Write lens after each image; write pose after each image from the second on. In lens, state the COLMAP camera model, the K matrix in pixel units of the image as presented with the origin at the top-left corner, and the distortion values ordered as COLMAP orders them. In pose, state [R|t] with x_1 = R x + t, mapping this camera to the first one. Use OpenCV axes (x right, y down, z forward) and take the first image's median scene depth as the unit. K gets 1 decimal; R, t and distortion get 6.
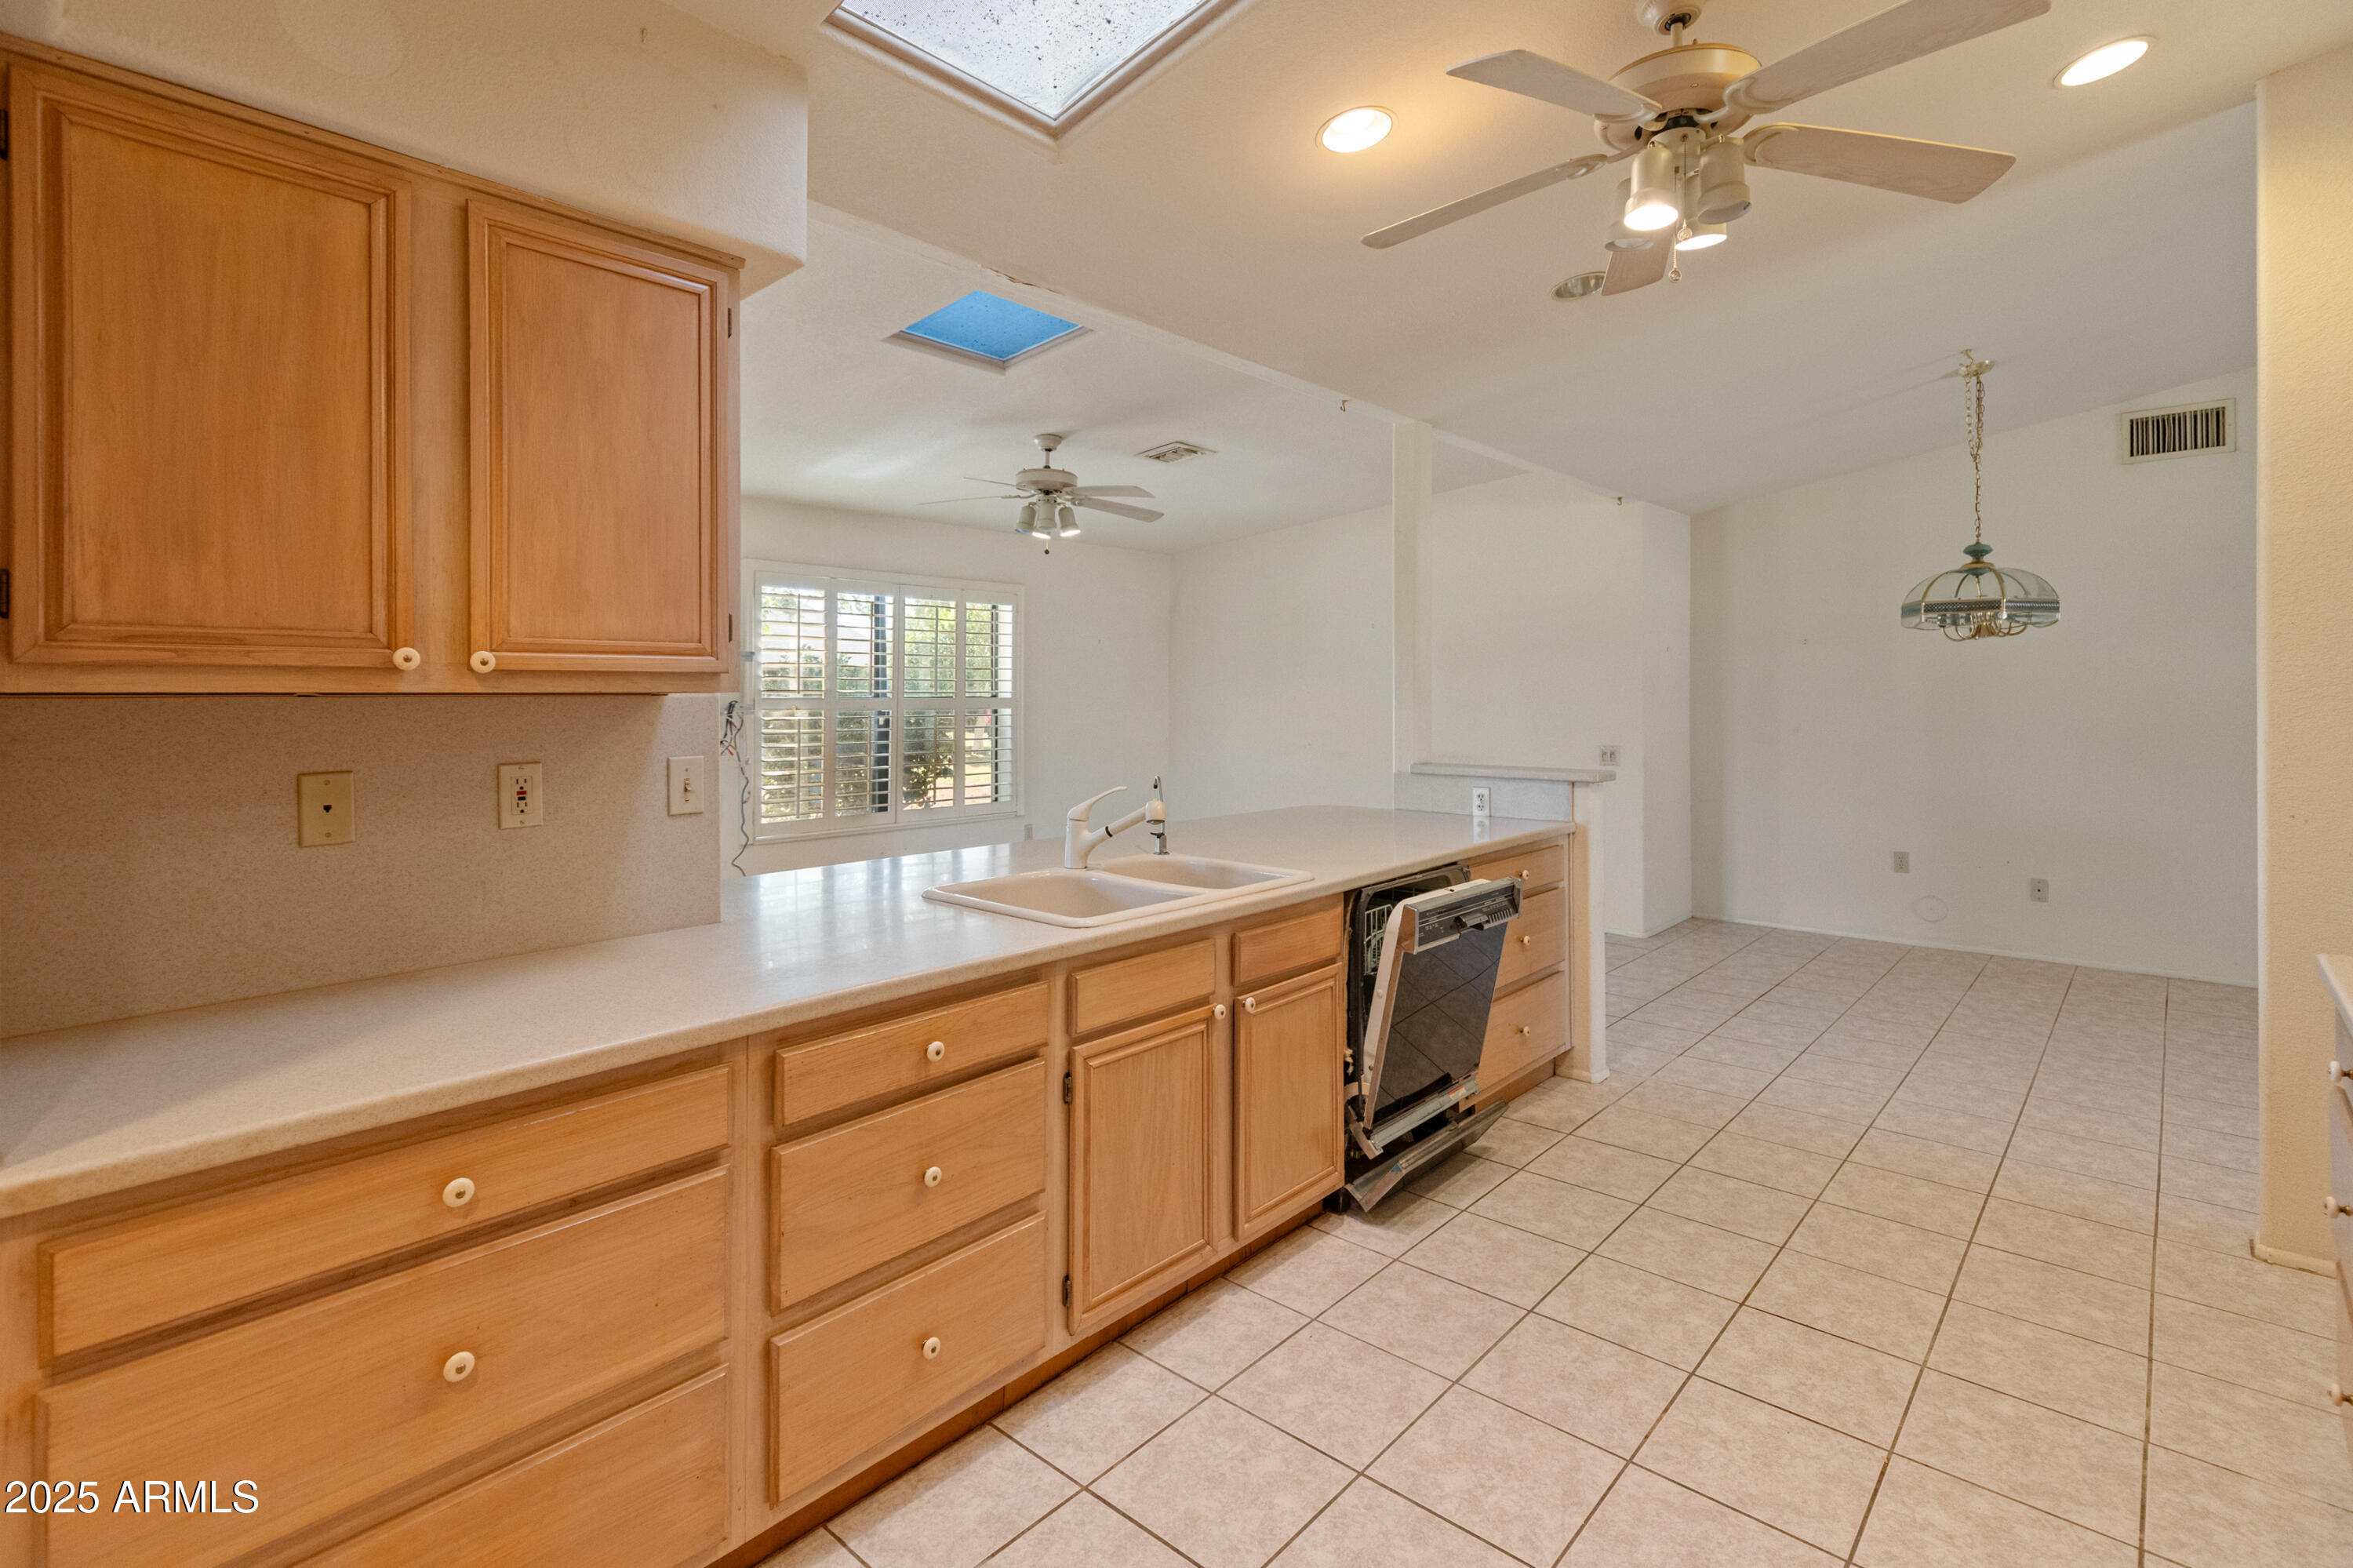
lens RADIAL K [[1080.7, 0, 1218.3], [0, 1080.7, 695.4], [0, 0, 1]] dist [0.011784, -0.001806]
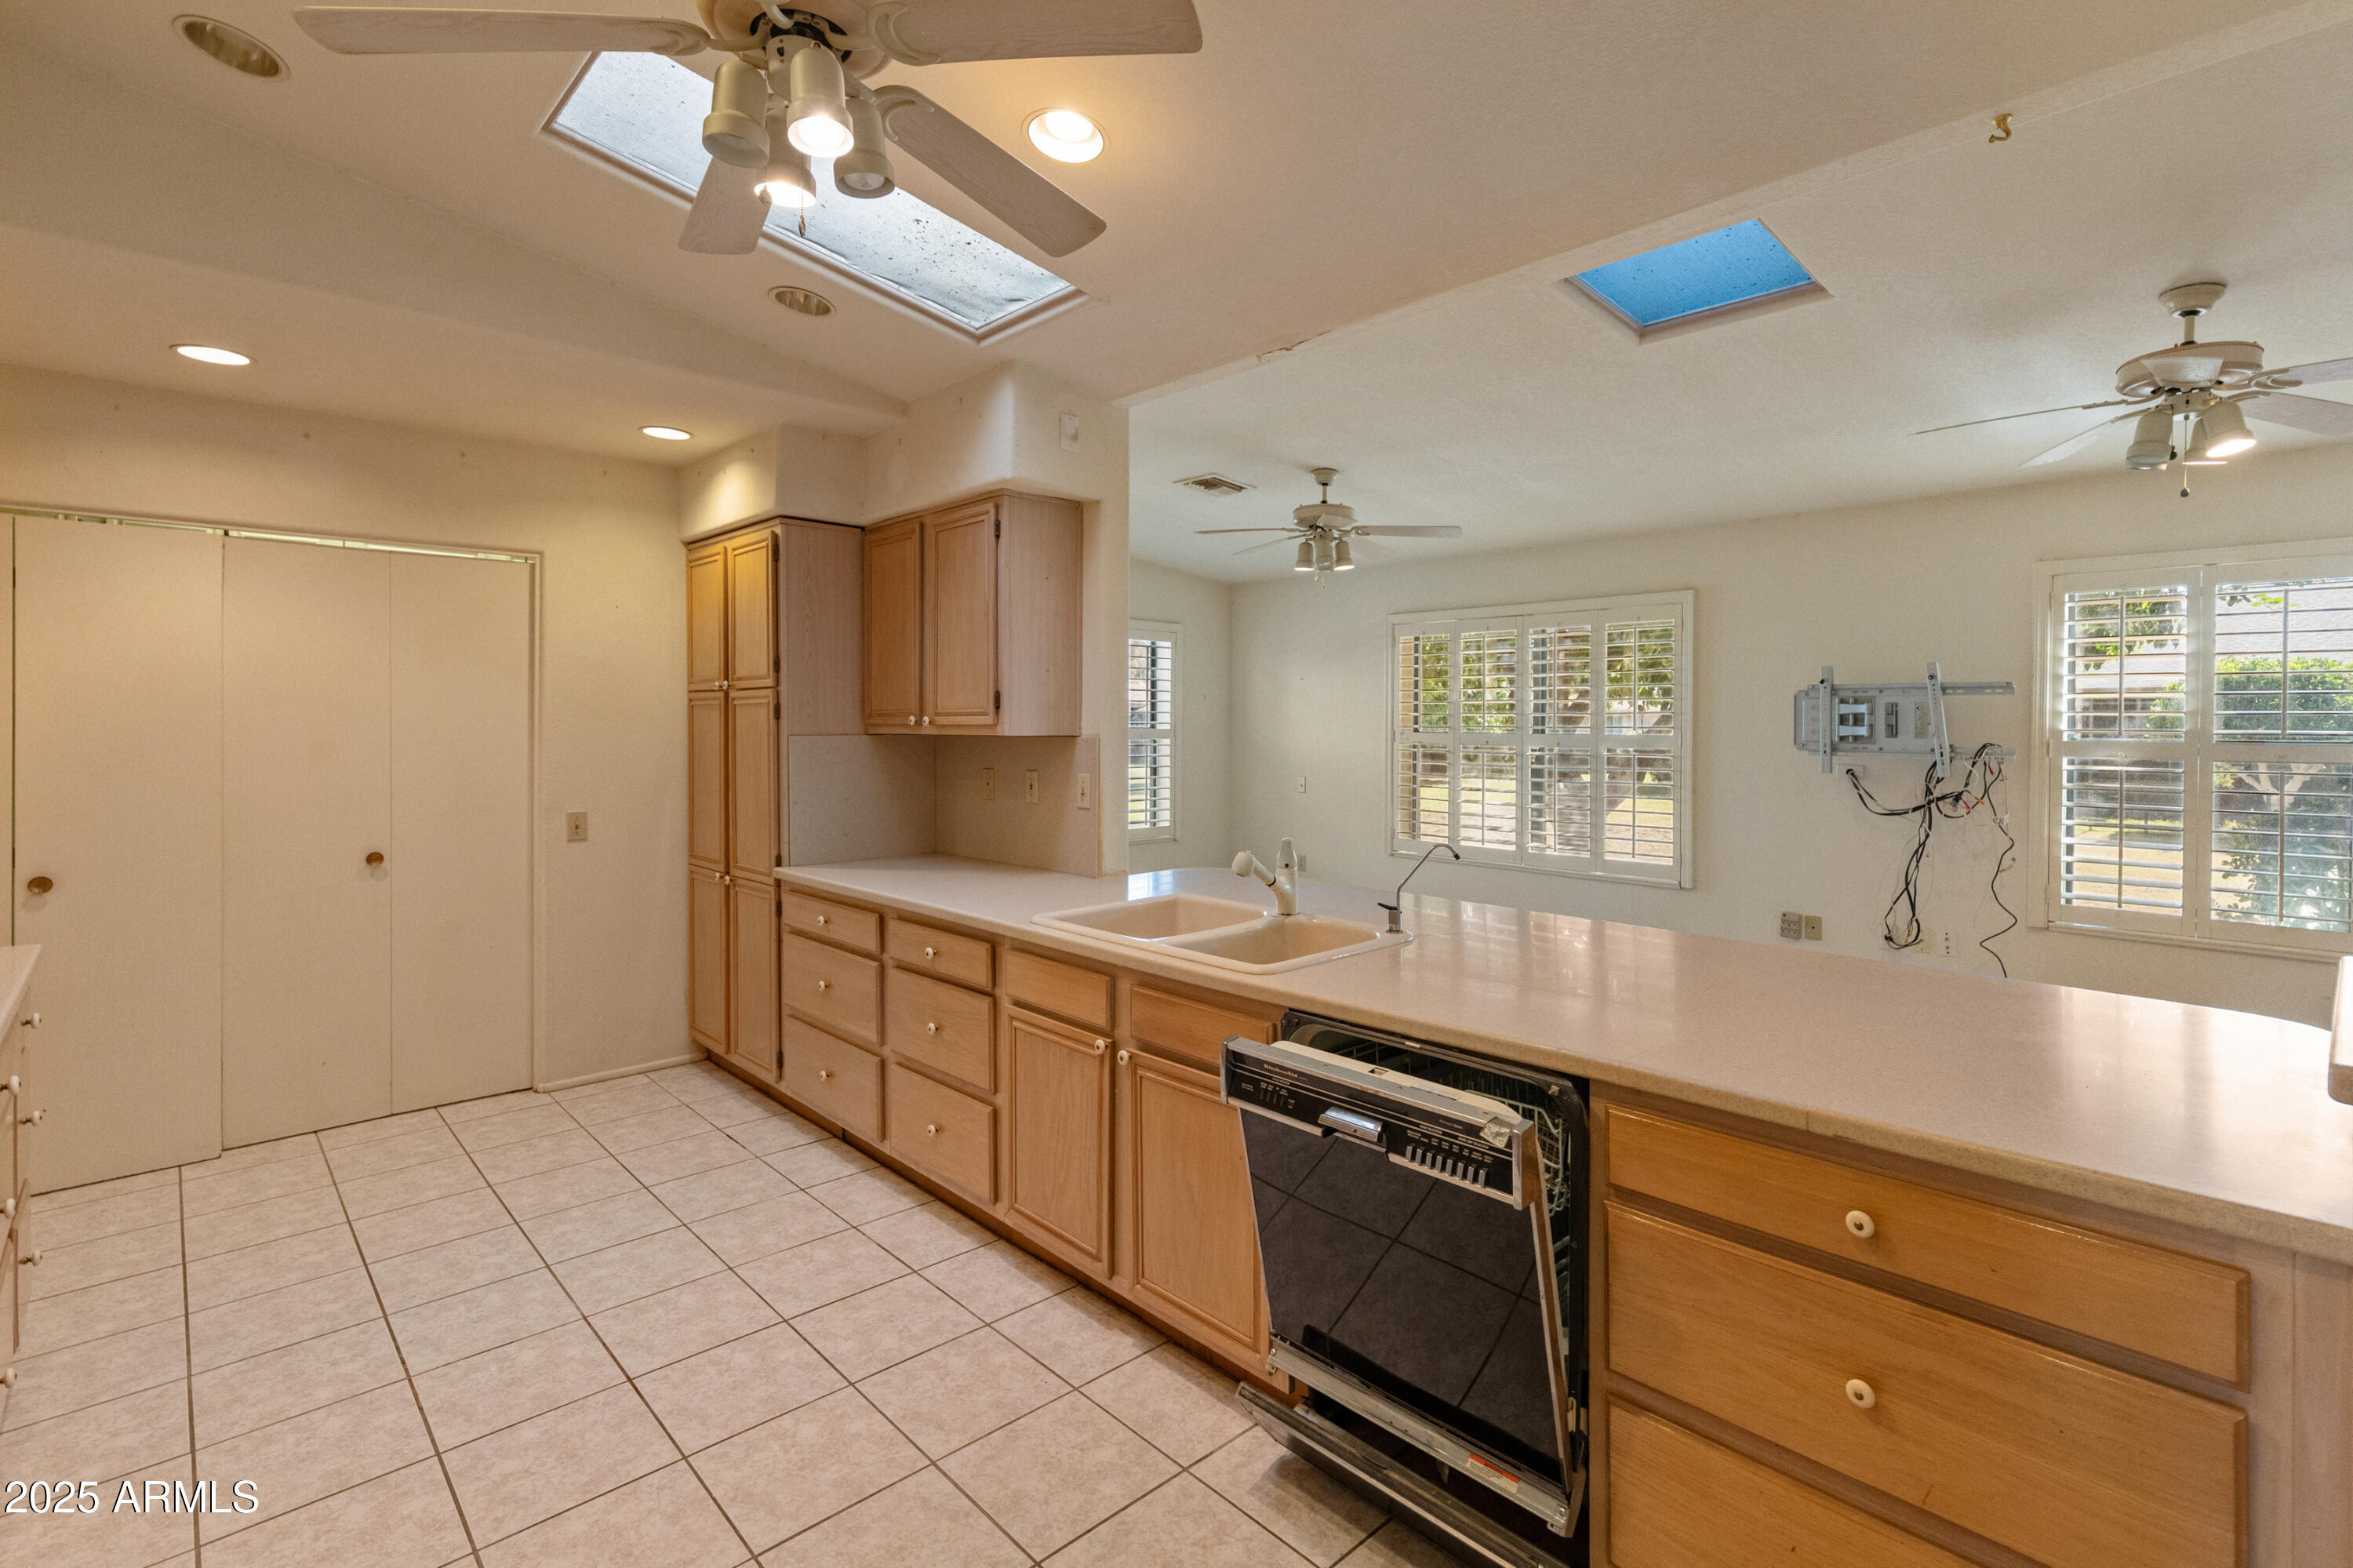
lens RADIAL K [[1100.2, 0, 1199.8], [0, 1100.2, 726.5], [0, 0, 1]] dist [0.014869, -0.000796]
pose [[-0.090271, 0.004854, -0.995905, 0.886405], [-0.005264, 0.999972, 0.005351, -0.020622], [0.995903, 0.005726, -0.090243, 0.997465]]
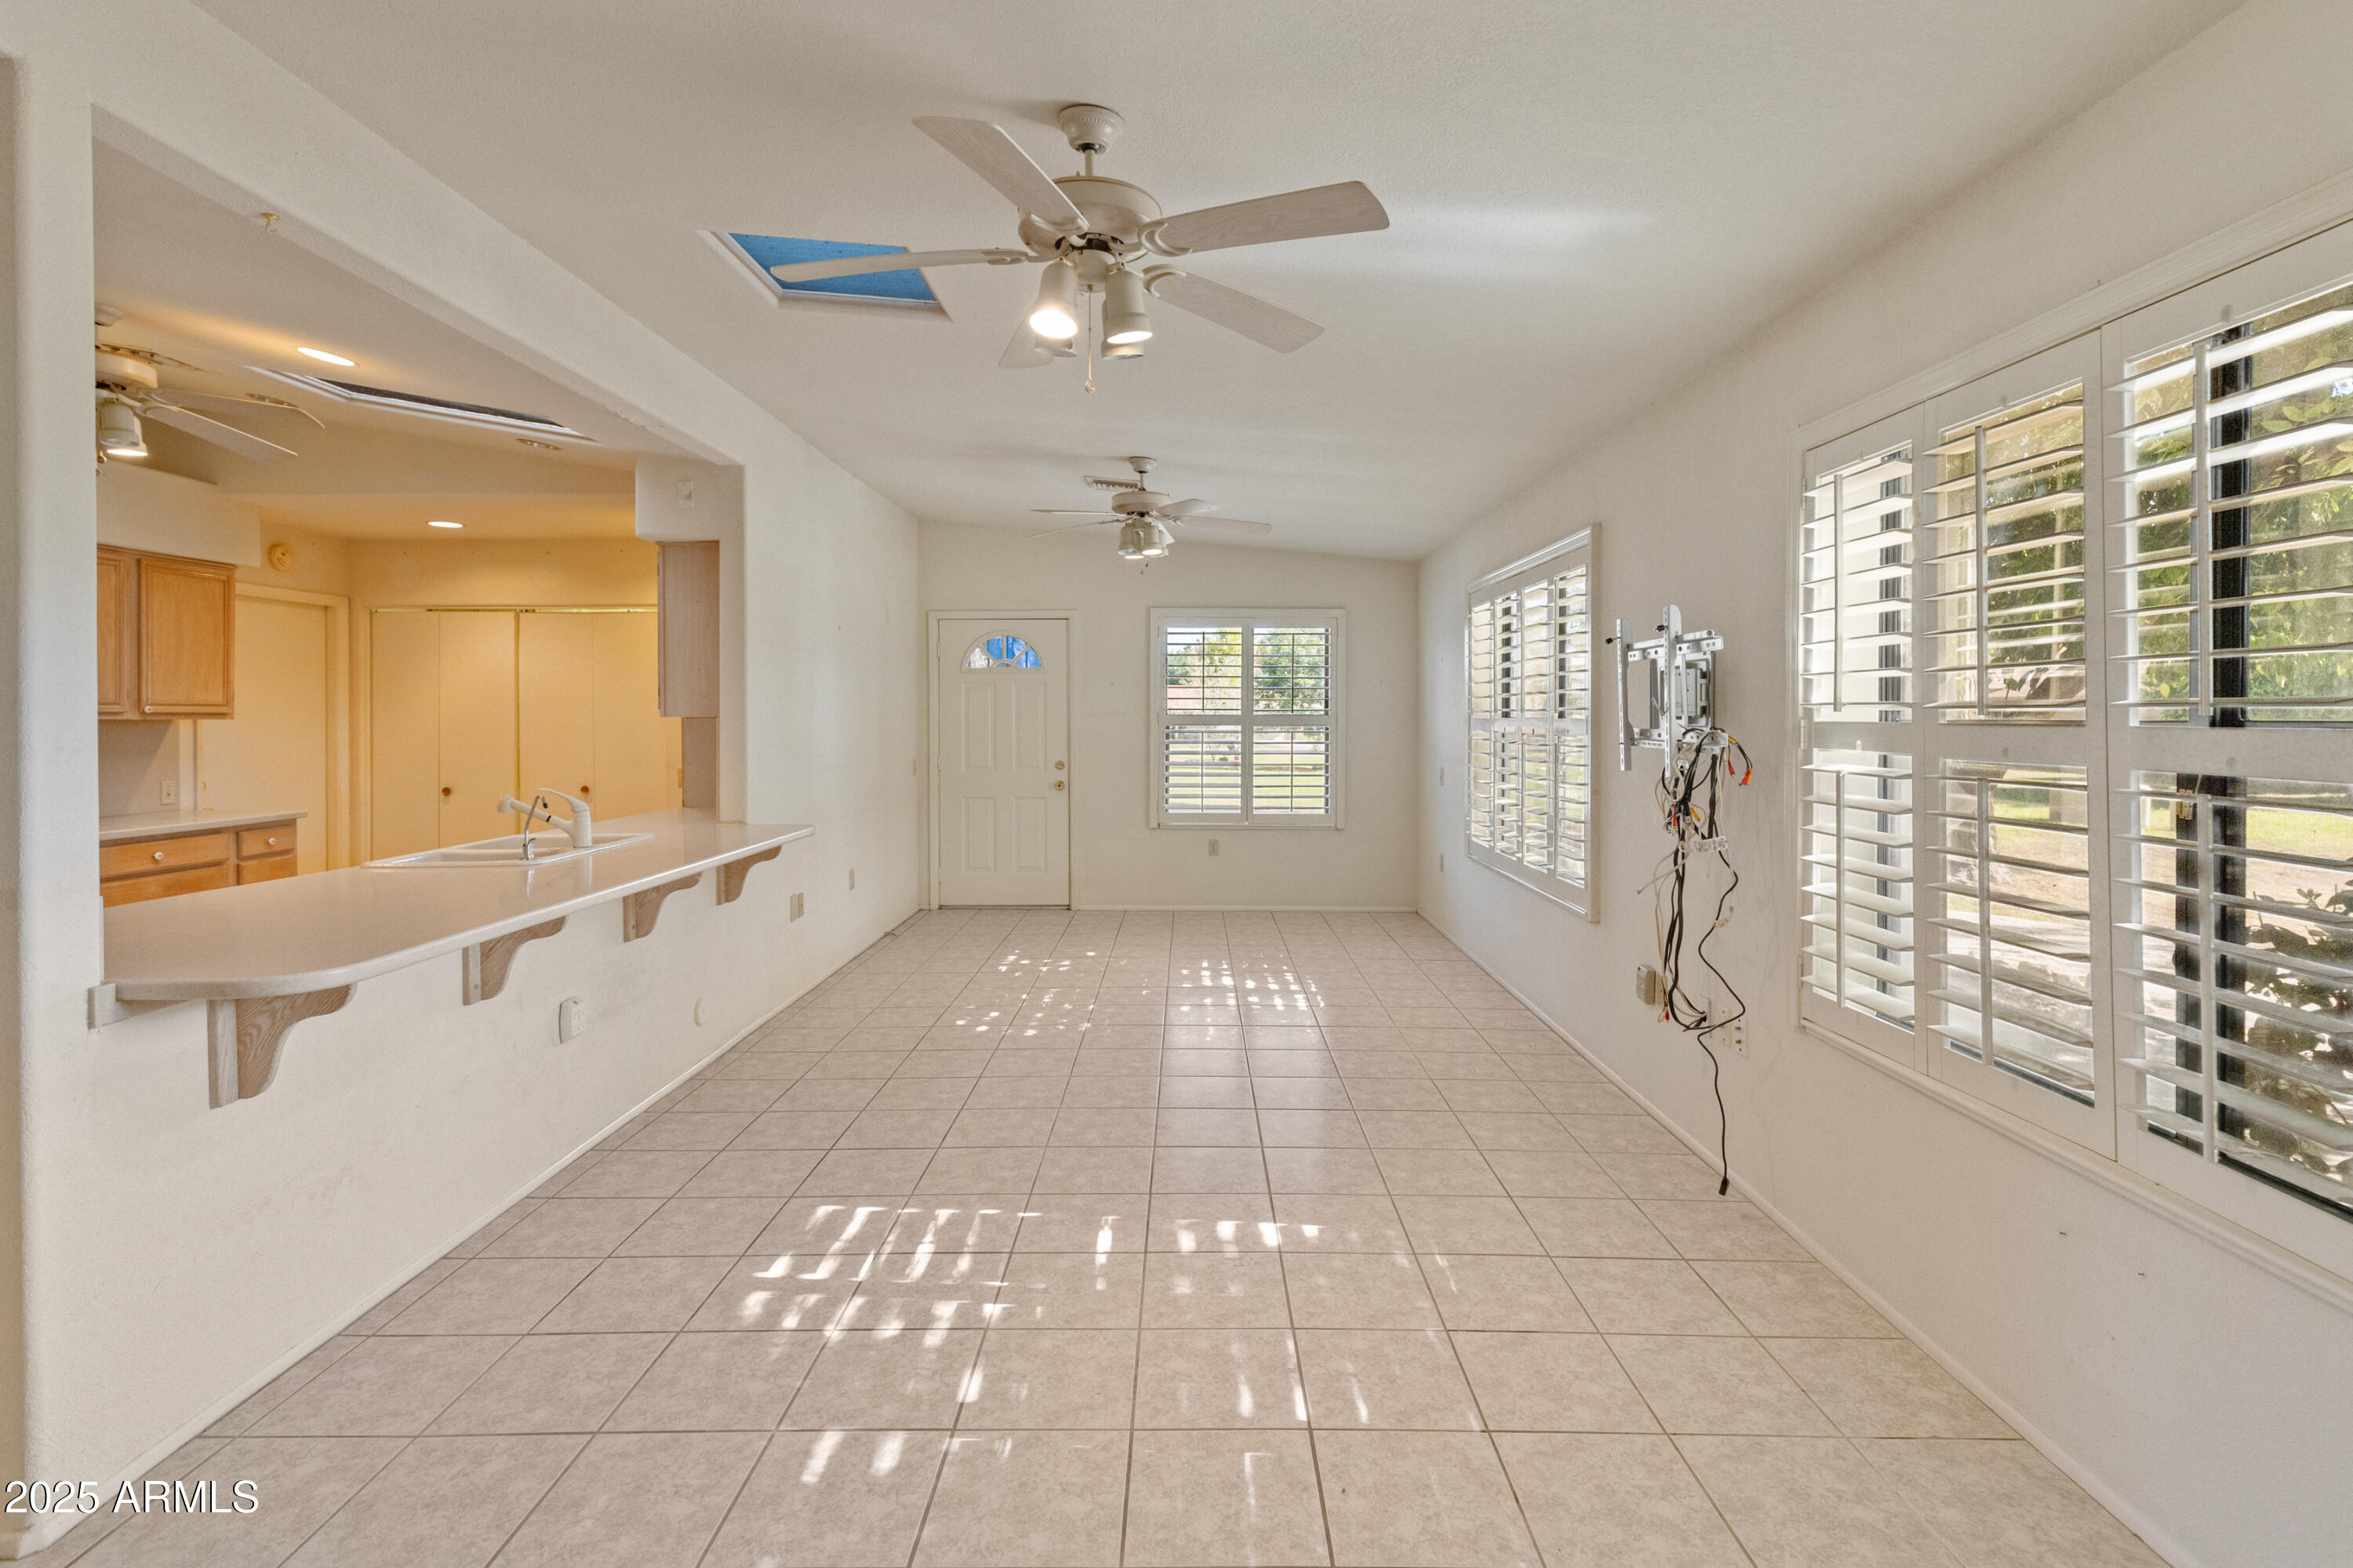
lens RADIAL K [[1082.4, 0, 1184.2], [0, 1082.4, 727.7], [0, 0, 1]] dist [0.010561, -0.003237]
pose [[-0.758225, 0.010947, -0.651901, 0.180456], [0.003603, 0.999914, 0.012600, -0.003651], [0.651983, 0.007205, -0.758200, 2.467959]]
